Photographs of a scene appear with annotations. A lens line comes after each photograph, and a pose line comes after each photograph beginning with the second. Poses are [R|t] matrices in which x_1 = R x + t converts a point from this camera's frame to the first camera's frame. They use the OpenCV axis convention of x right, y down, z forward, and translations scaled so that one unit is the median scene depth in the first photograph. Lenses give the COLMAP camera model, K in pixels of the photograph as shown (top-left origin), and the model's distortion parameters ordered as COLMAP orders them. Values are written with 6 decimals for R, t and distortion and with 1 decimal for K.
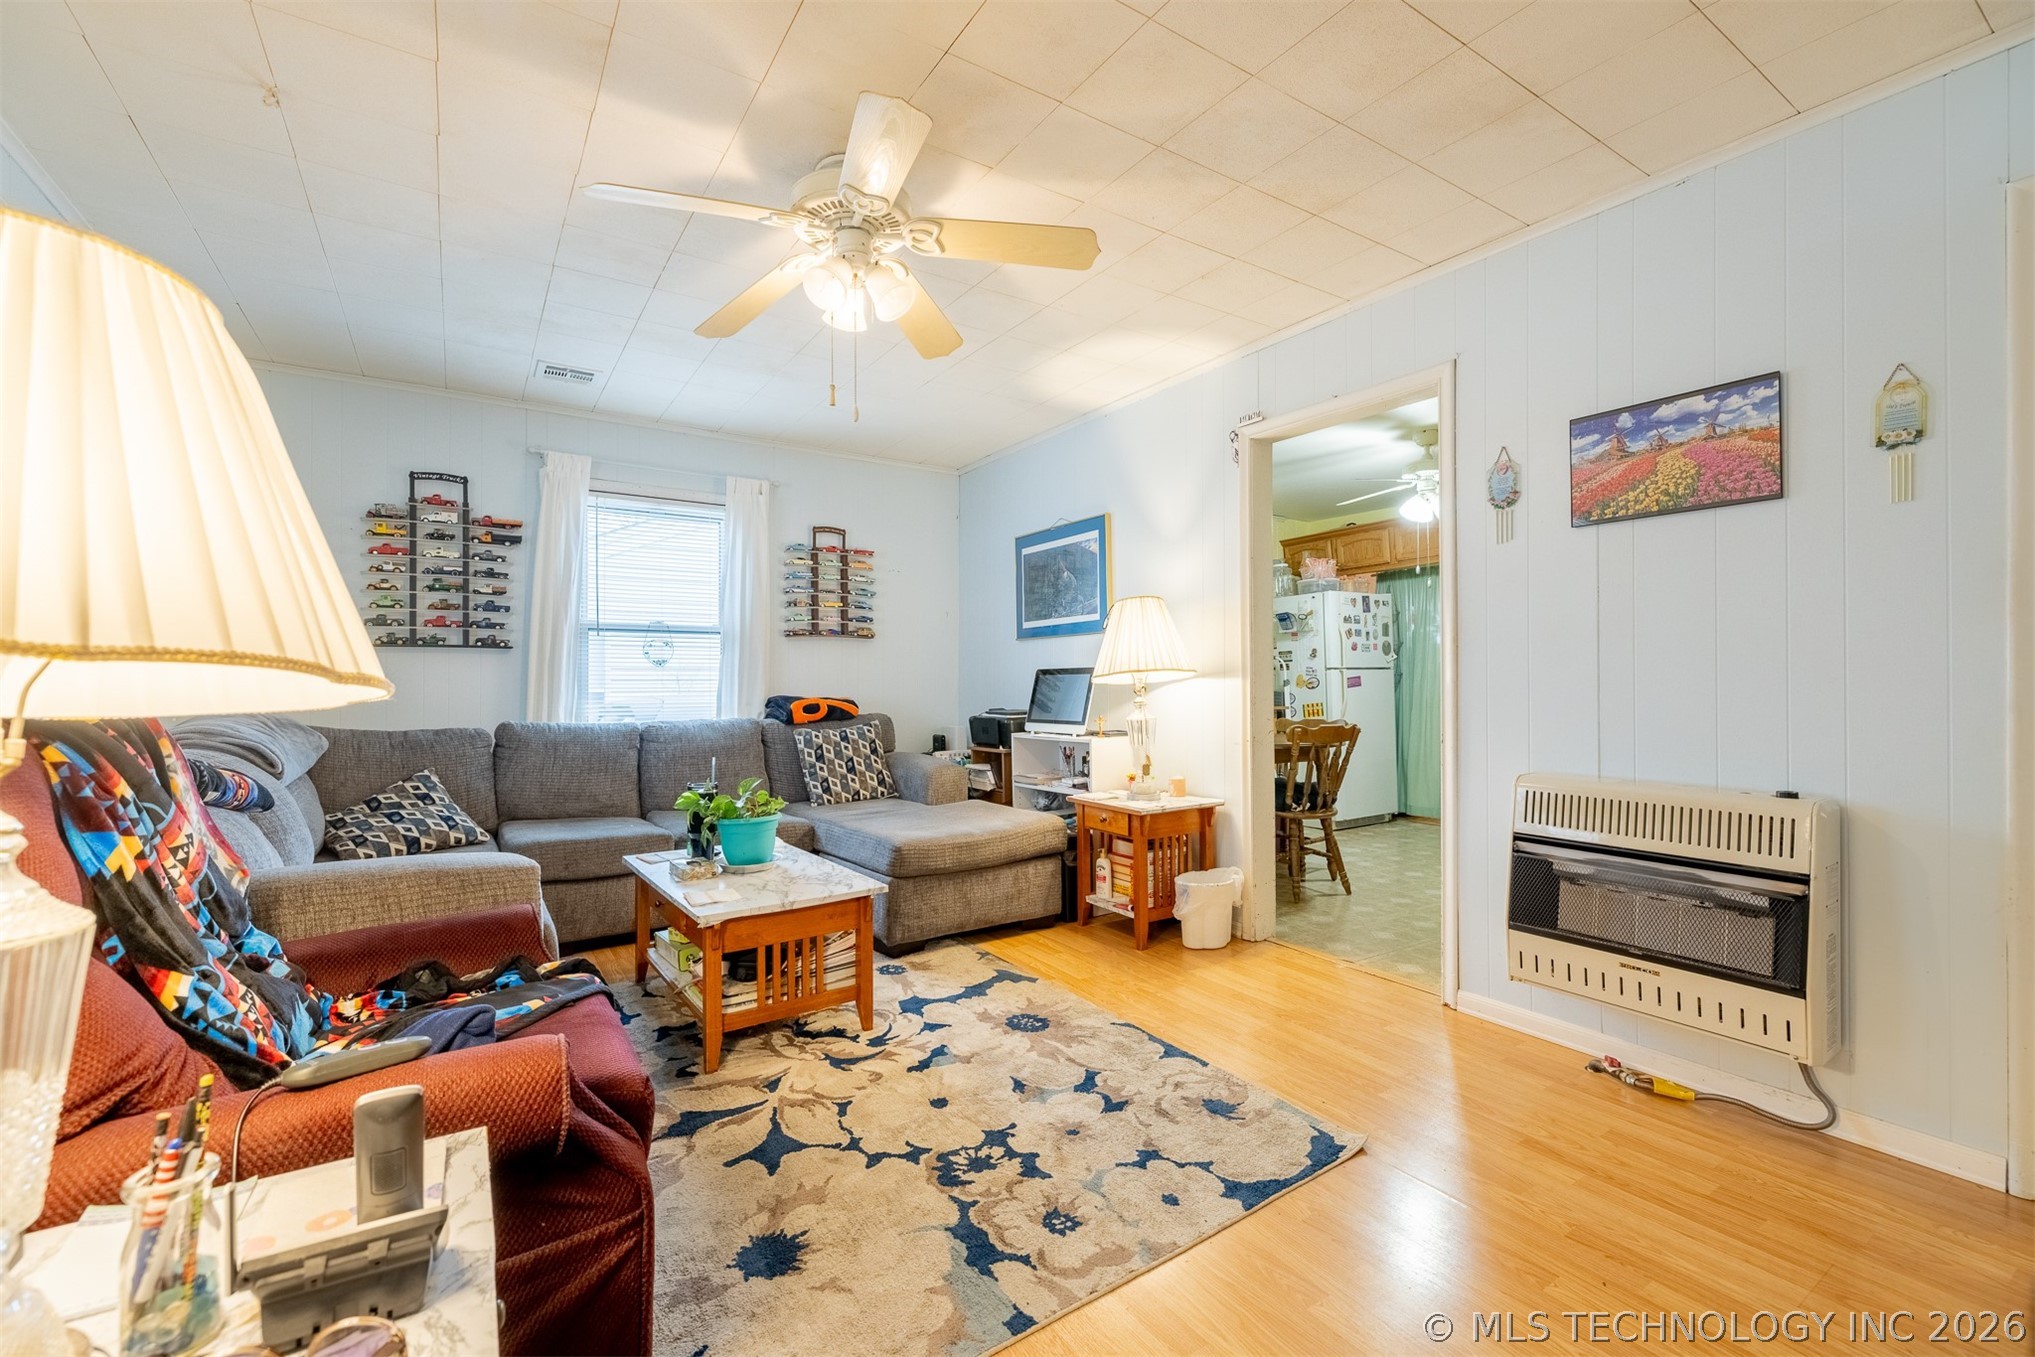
lens RADIAL K [[858.3, 0, 1014.6], [0, 858.3, 672.2], [0, 0, 1]] dist [0.000739, -0.000383]
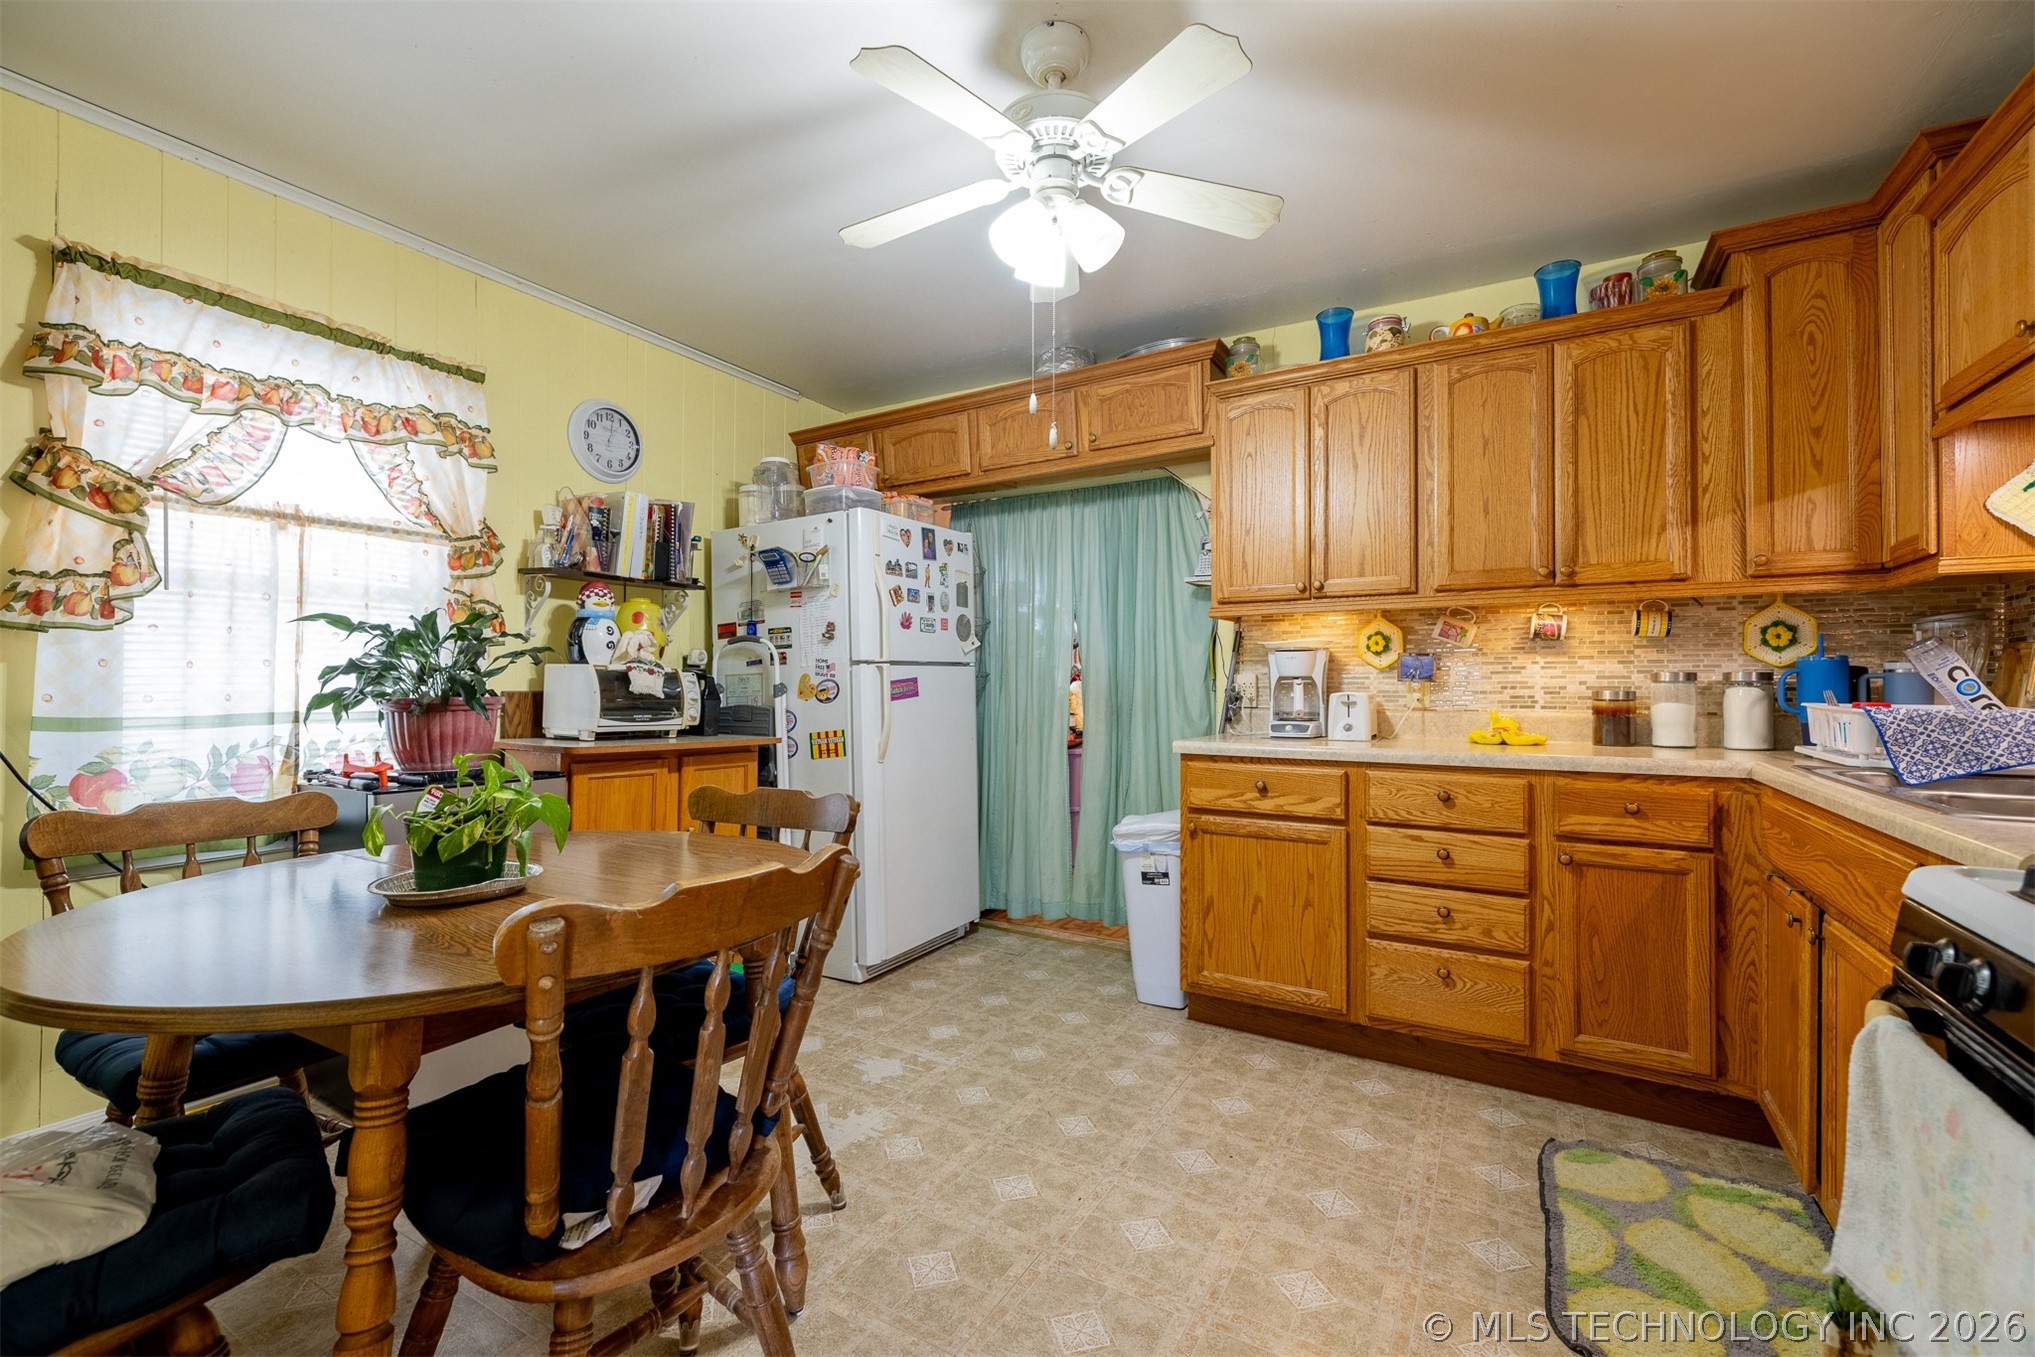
lens RADIAL K [[858.3, 0, 1004.7], [0, 858.3, 676.6], [0, 0, 1]] dist [0.000739, -0.000383]
pose [[0.901347, 0.005543, 0.433062, 0.526948], [-0.007559, 0.999967, 0.002932, 0.004908], [-0.433032, -0.005916, 0.901359, 1.183655]]
